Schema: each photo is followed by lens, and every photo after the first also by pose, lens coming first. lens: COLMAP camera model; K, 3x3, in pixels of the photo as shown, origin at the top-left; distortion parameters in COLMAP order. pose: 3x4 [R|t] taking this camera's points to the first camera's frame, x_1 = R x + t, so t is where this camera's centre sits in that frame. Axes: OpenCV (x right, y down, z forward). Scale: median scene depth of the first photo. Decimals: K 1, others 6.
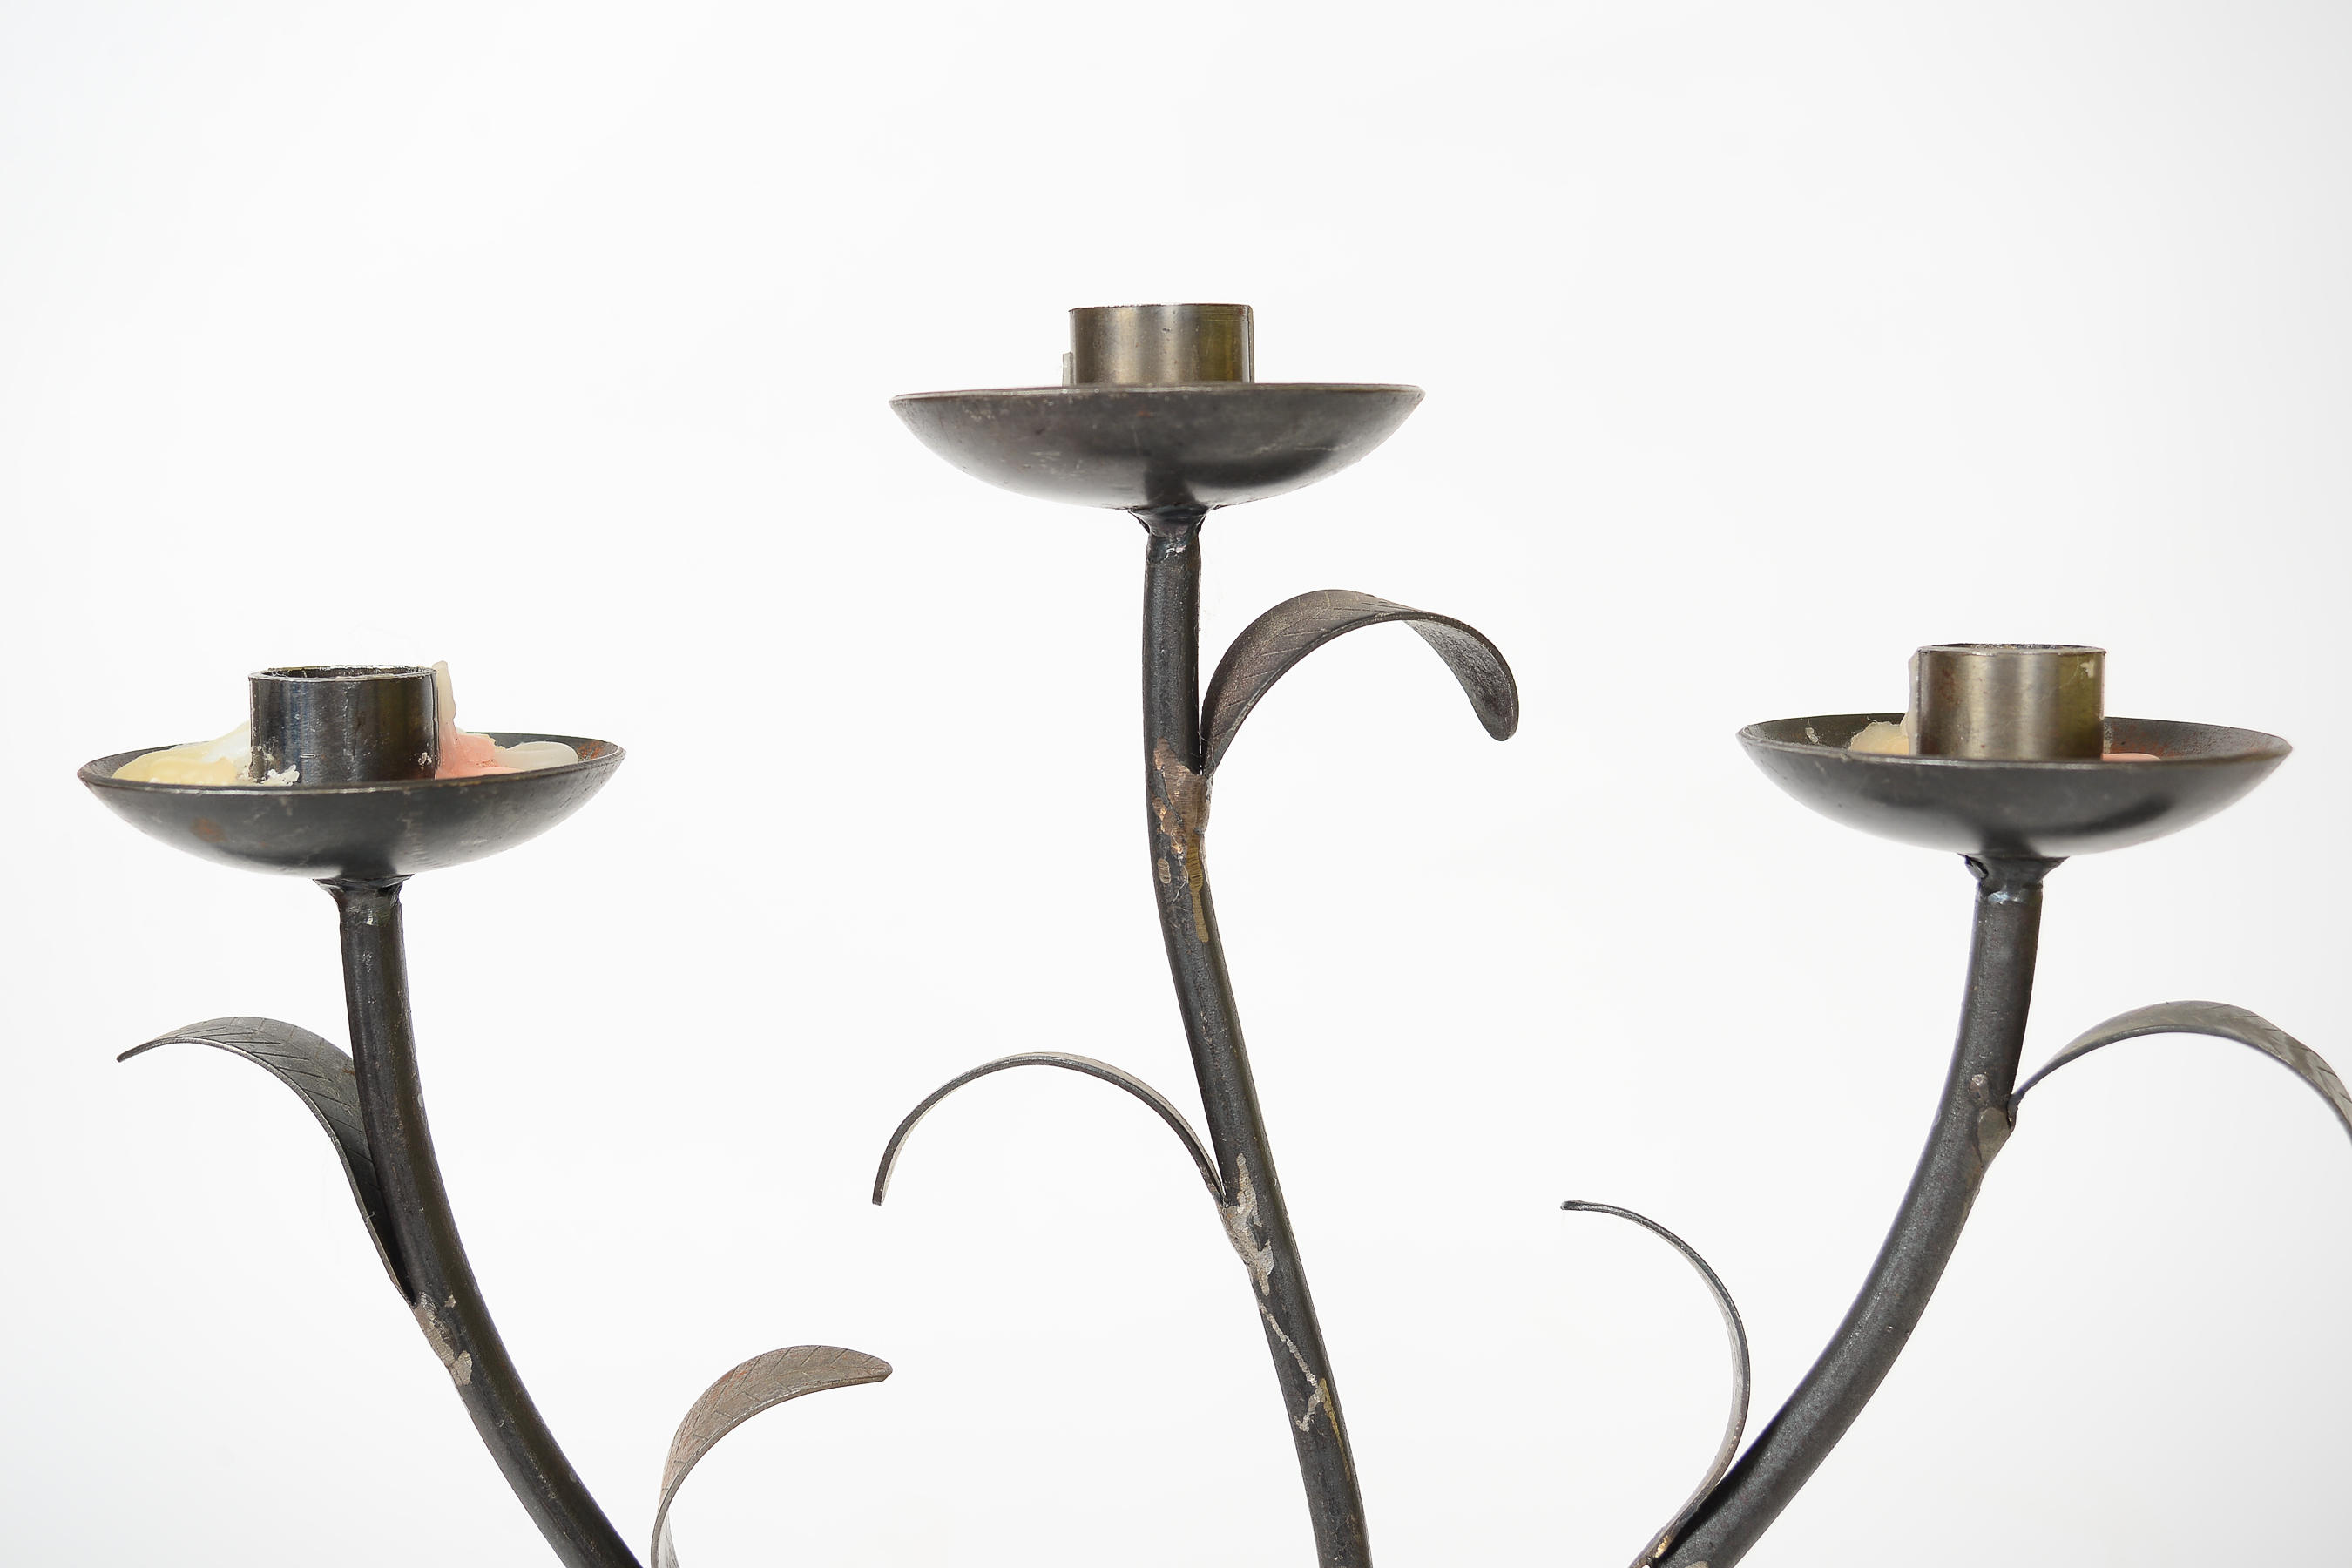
lens RADIAL K [[3086.7, 0, 1247.6], [0, 3086.7, 768.8], [0, 0, 1]] dist [0.017565, 0.000000]
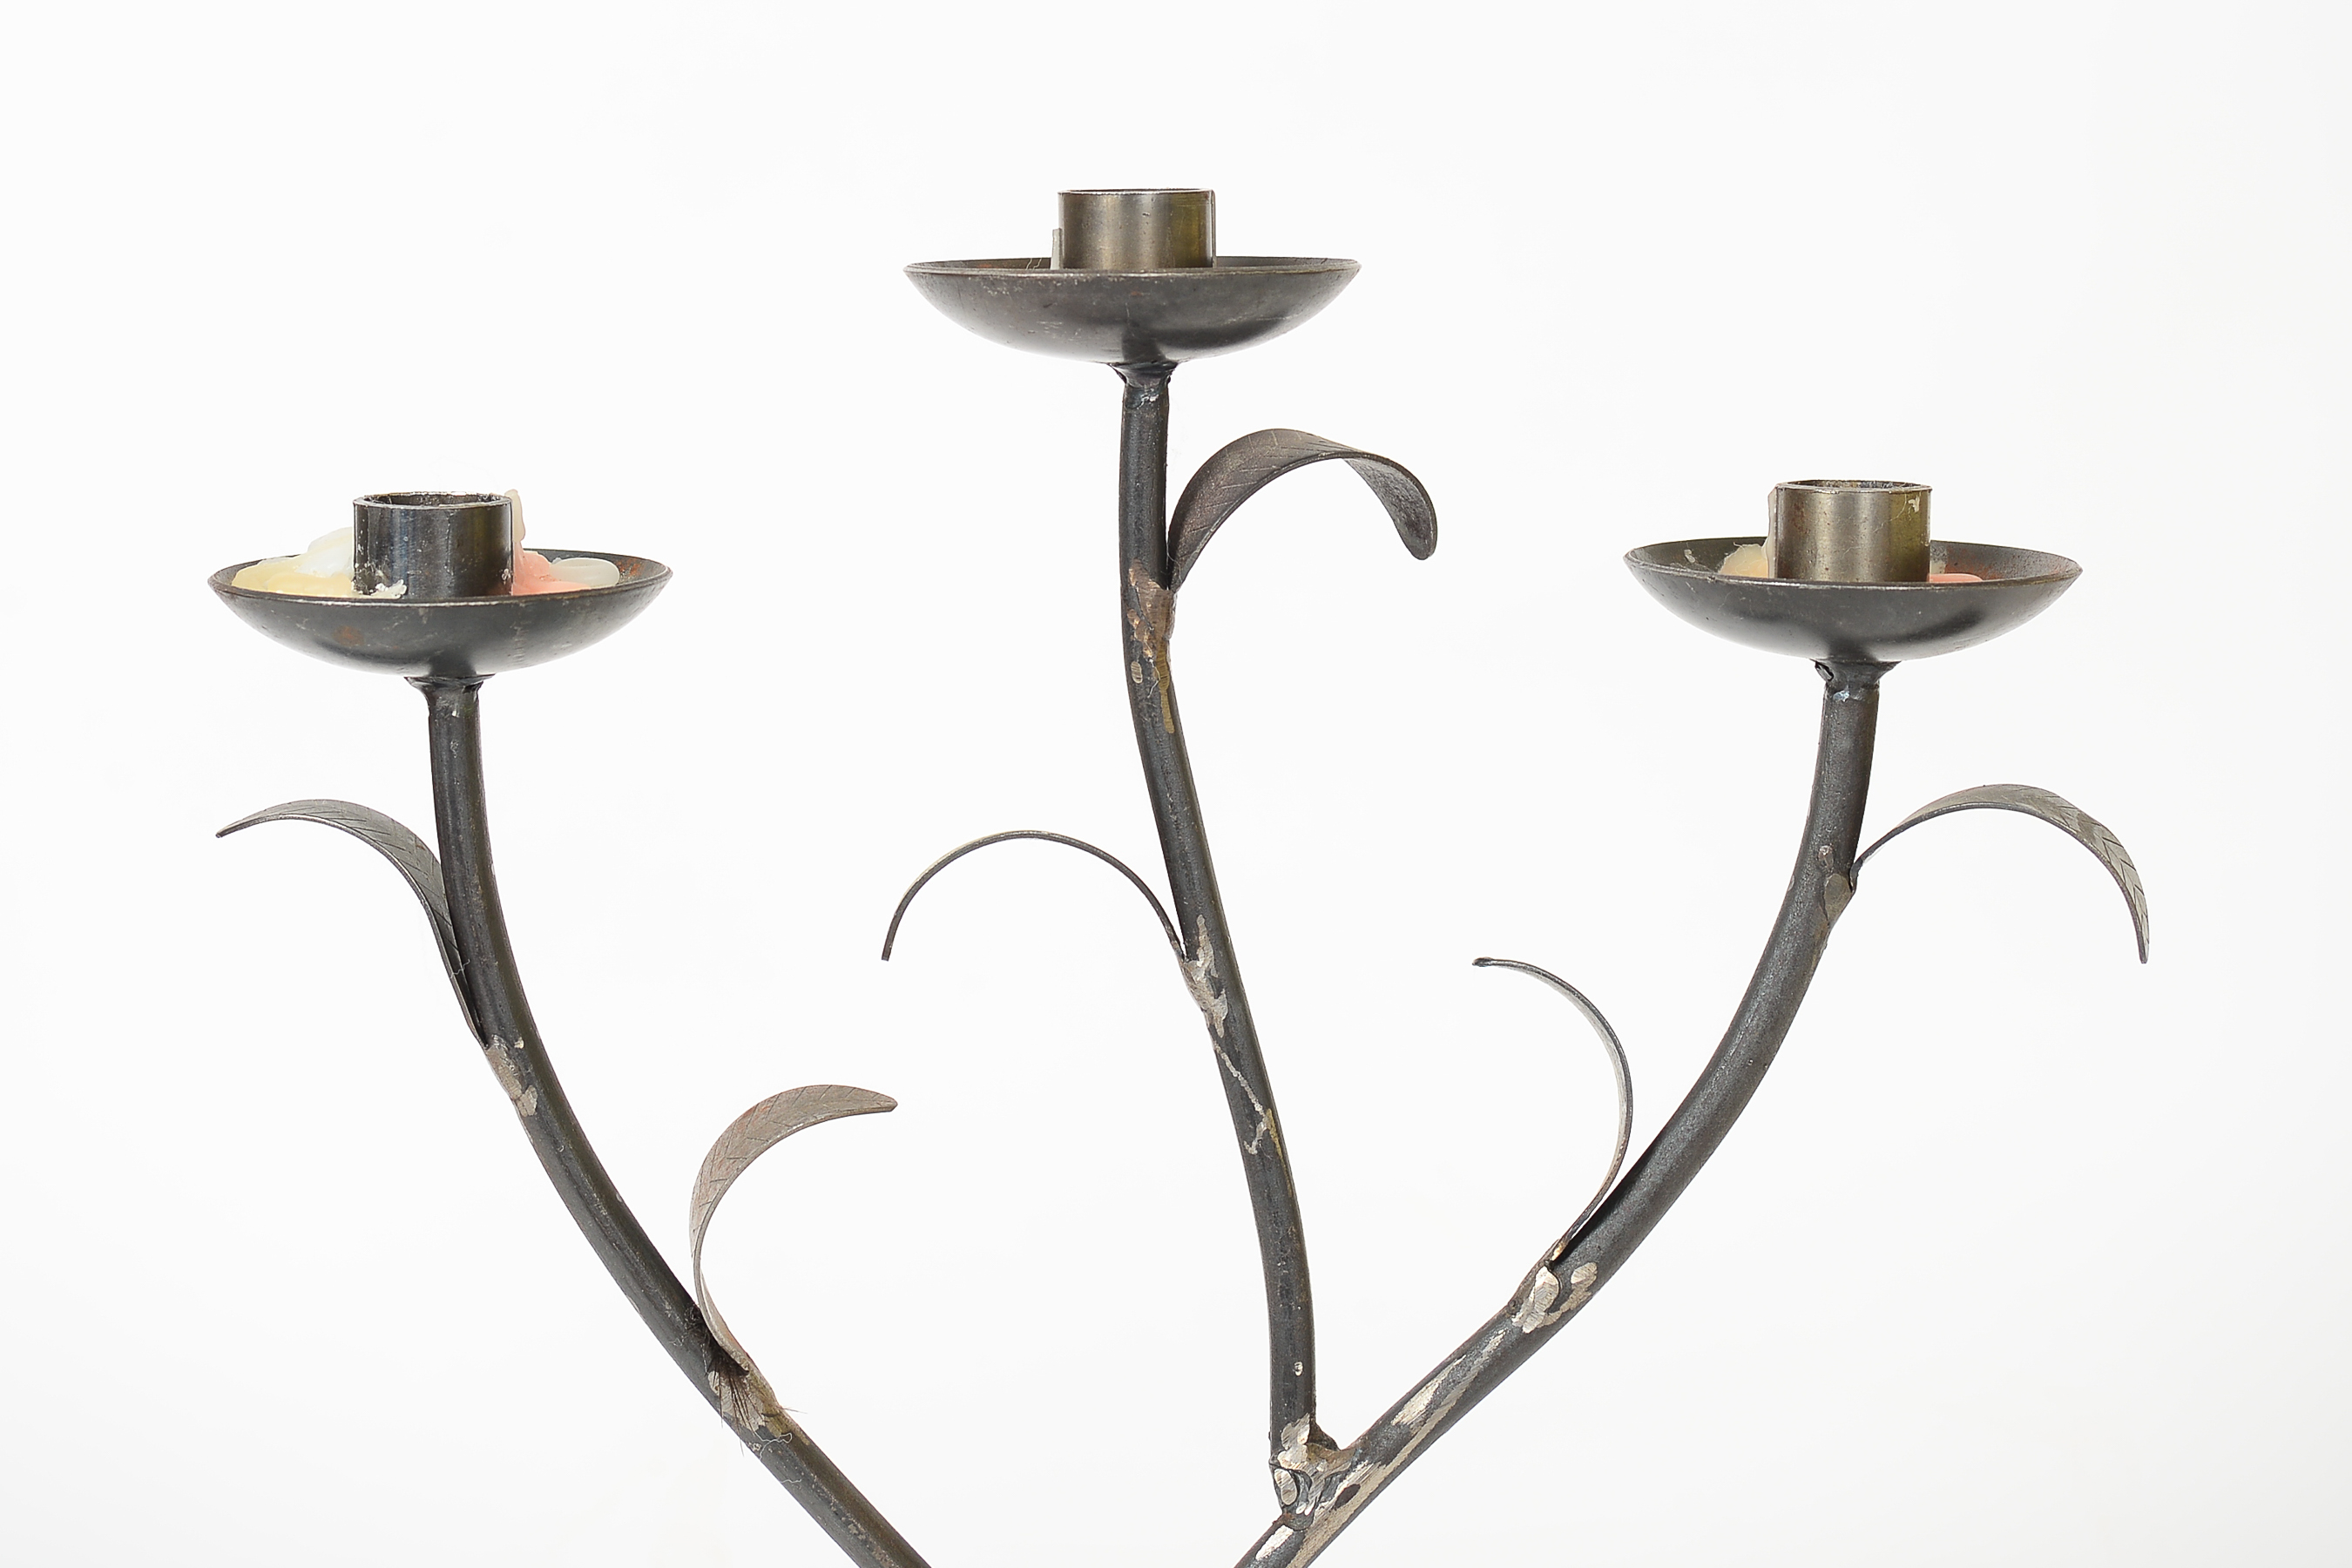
lens RADIAL K [[5043.4, 0, 1241.9], [0, 5043.4, 539.2], [0, 0, 1]] dist [0.048699, 0.000000]
pose [[0.997707, 0.003923, 0.067560, -0.116554], [-0.003999, 0.999992, 0.000986, -0.019342], [-0.067556, -0.001254, 0.997715, -0.907881]]
